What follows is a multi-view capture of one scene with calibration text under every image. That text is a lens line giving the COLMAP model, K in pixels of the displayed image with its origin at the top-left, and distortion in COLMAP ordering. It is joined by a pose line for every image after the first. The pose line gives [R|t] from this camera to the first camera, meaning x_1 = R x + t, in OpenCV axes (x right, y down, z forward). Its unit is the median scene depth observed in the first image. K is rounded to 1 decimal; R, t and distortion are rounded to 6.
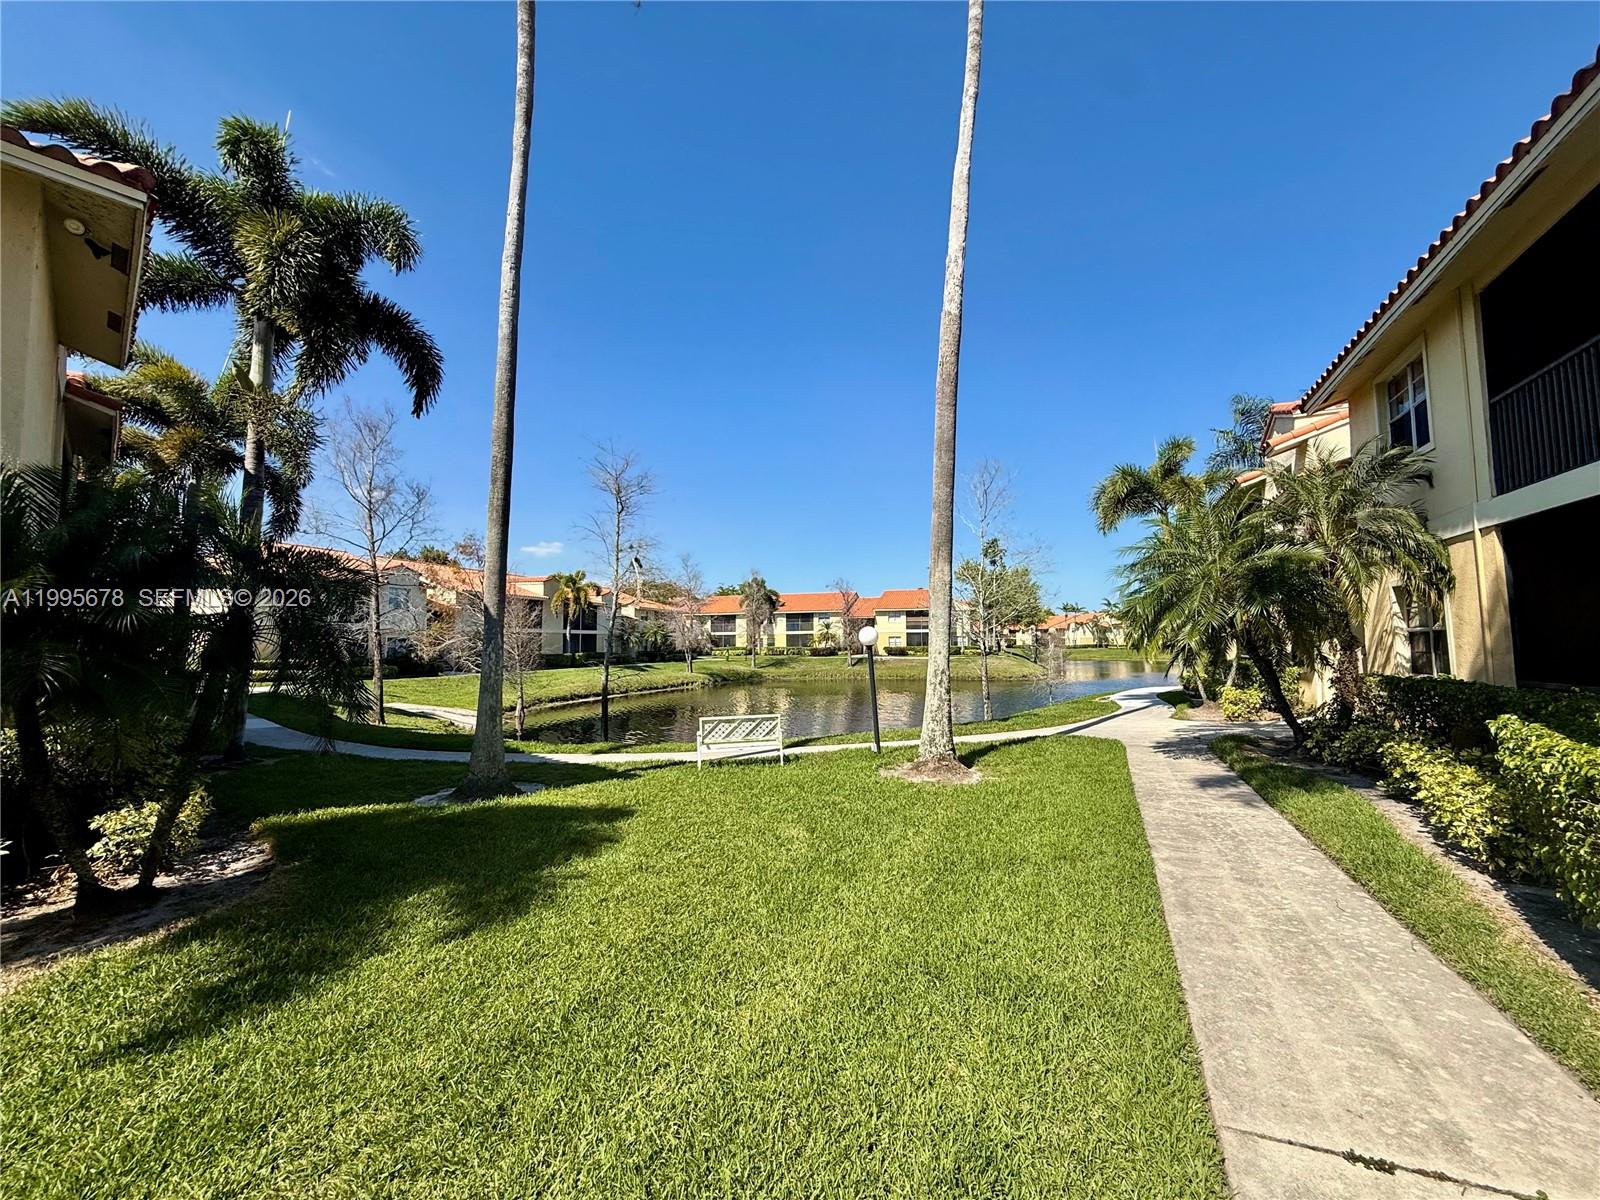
lens RADIAL K [[631.2, 0, 800.0], [0, 631.2, 600.0], [0, 0, 1]] dist [0.001330, 0.000298]
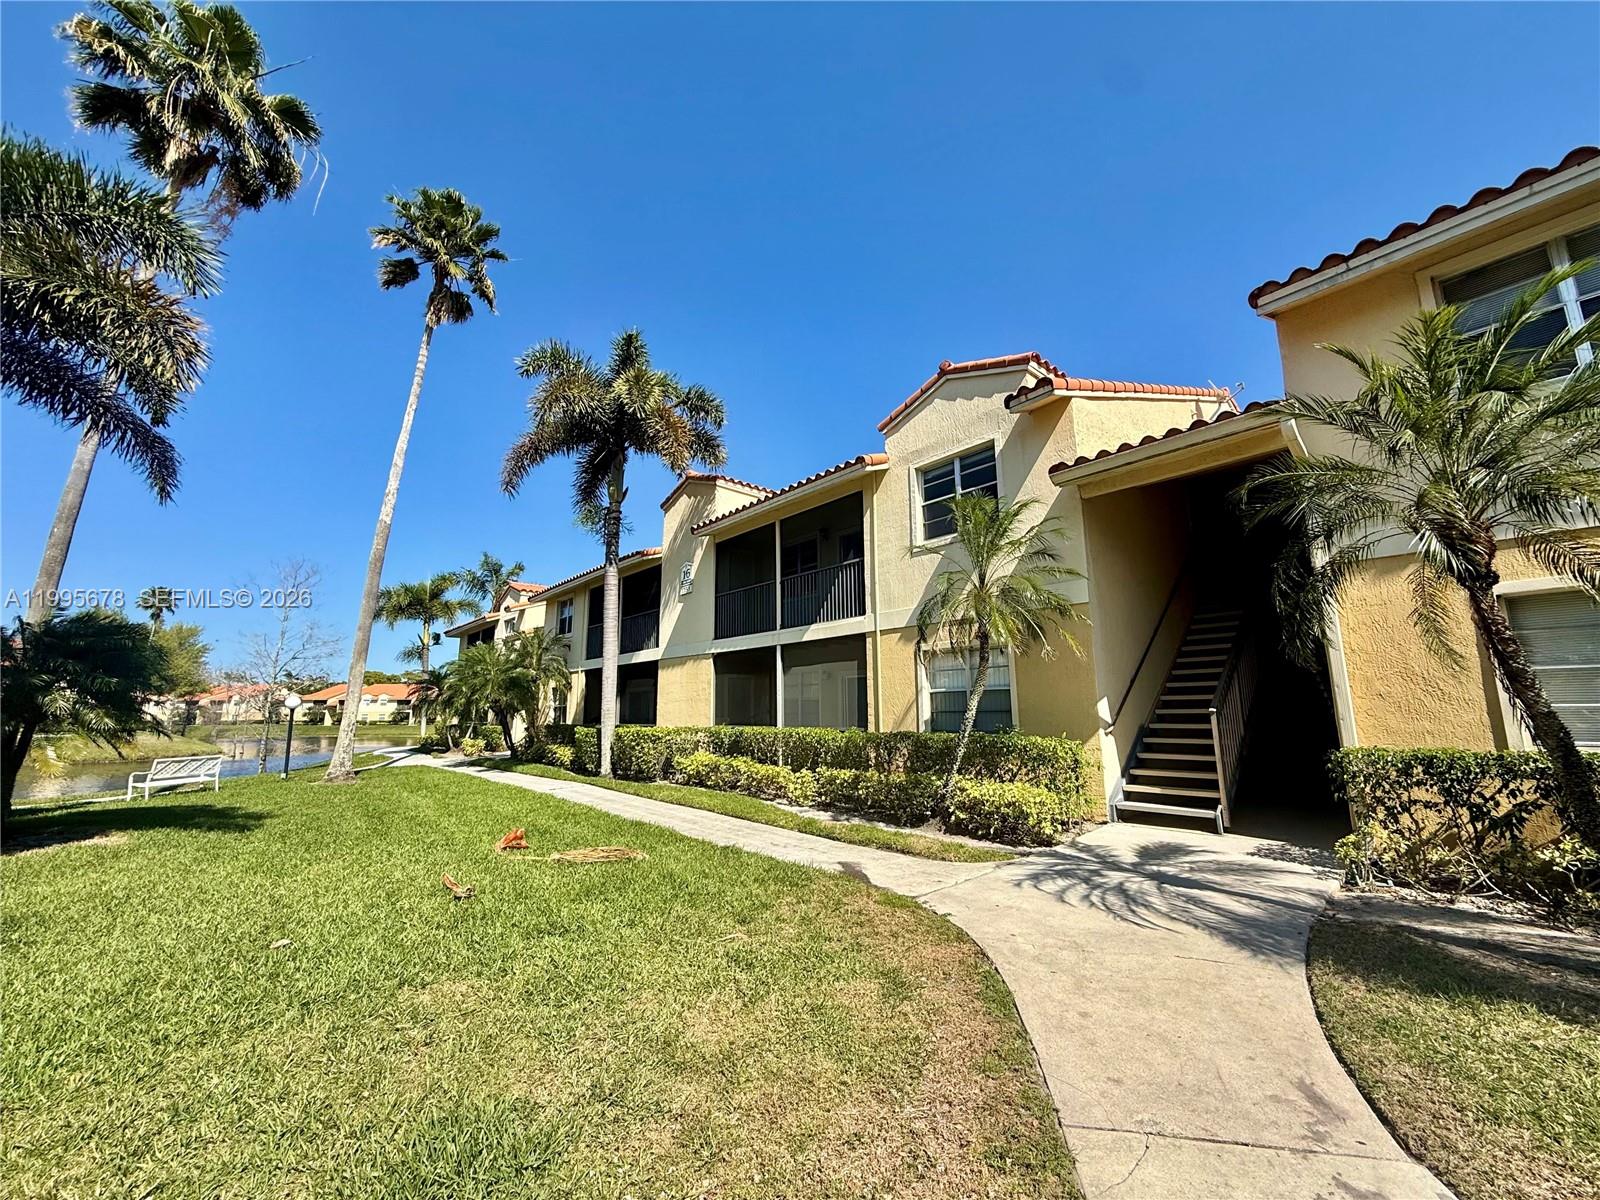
lens RADIAL K [[631.2, 0, 800.0], [0, 631.2, 600.0], [0, 0, 1]] dist [0.001330, 0.000298]
pose [[0.405643, 0.172589, 0.897590, -0.121735], [-0.064159, 0.984966, -0.160395, -0.003286], [-0.911777, 0.007474, 0.410617, -0.115439]]
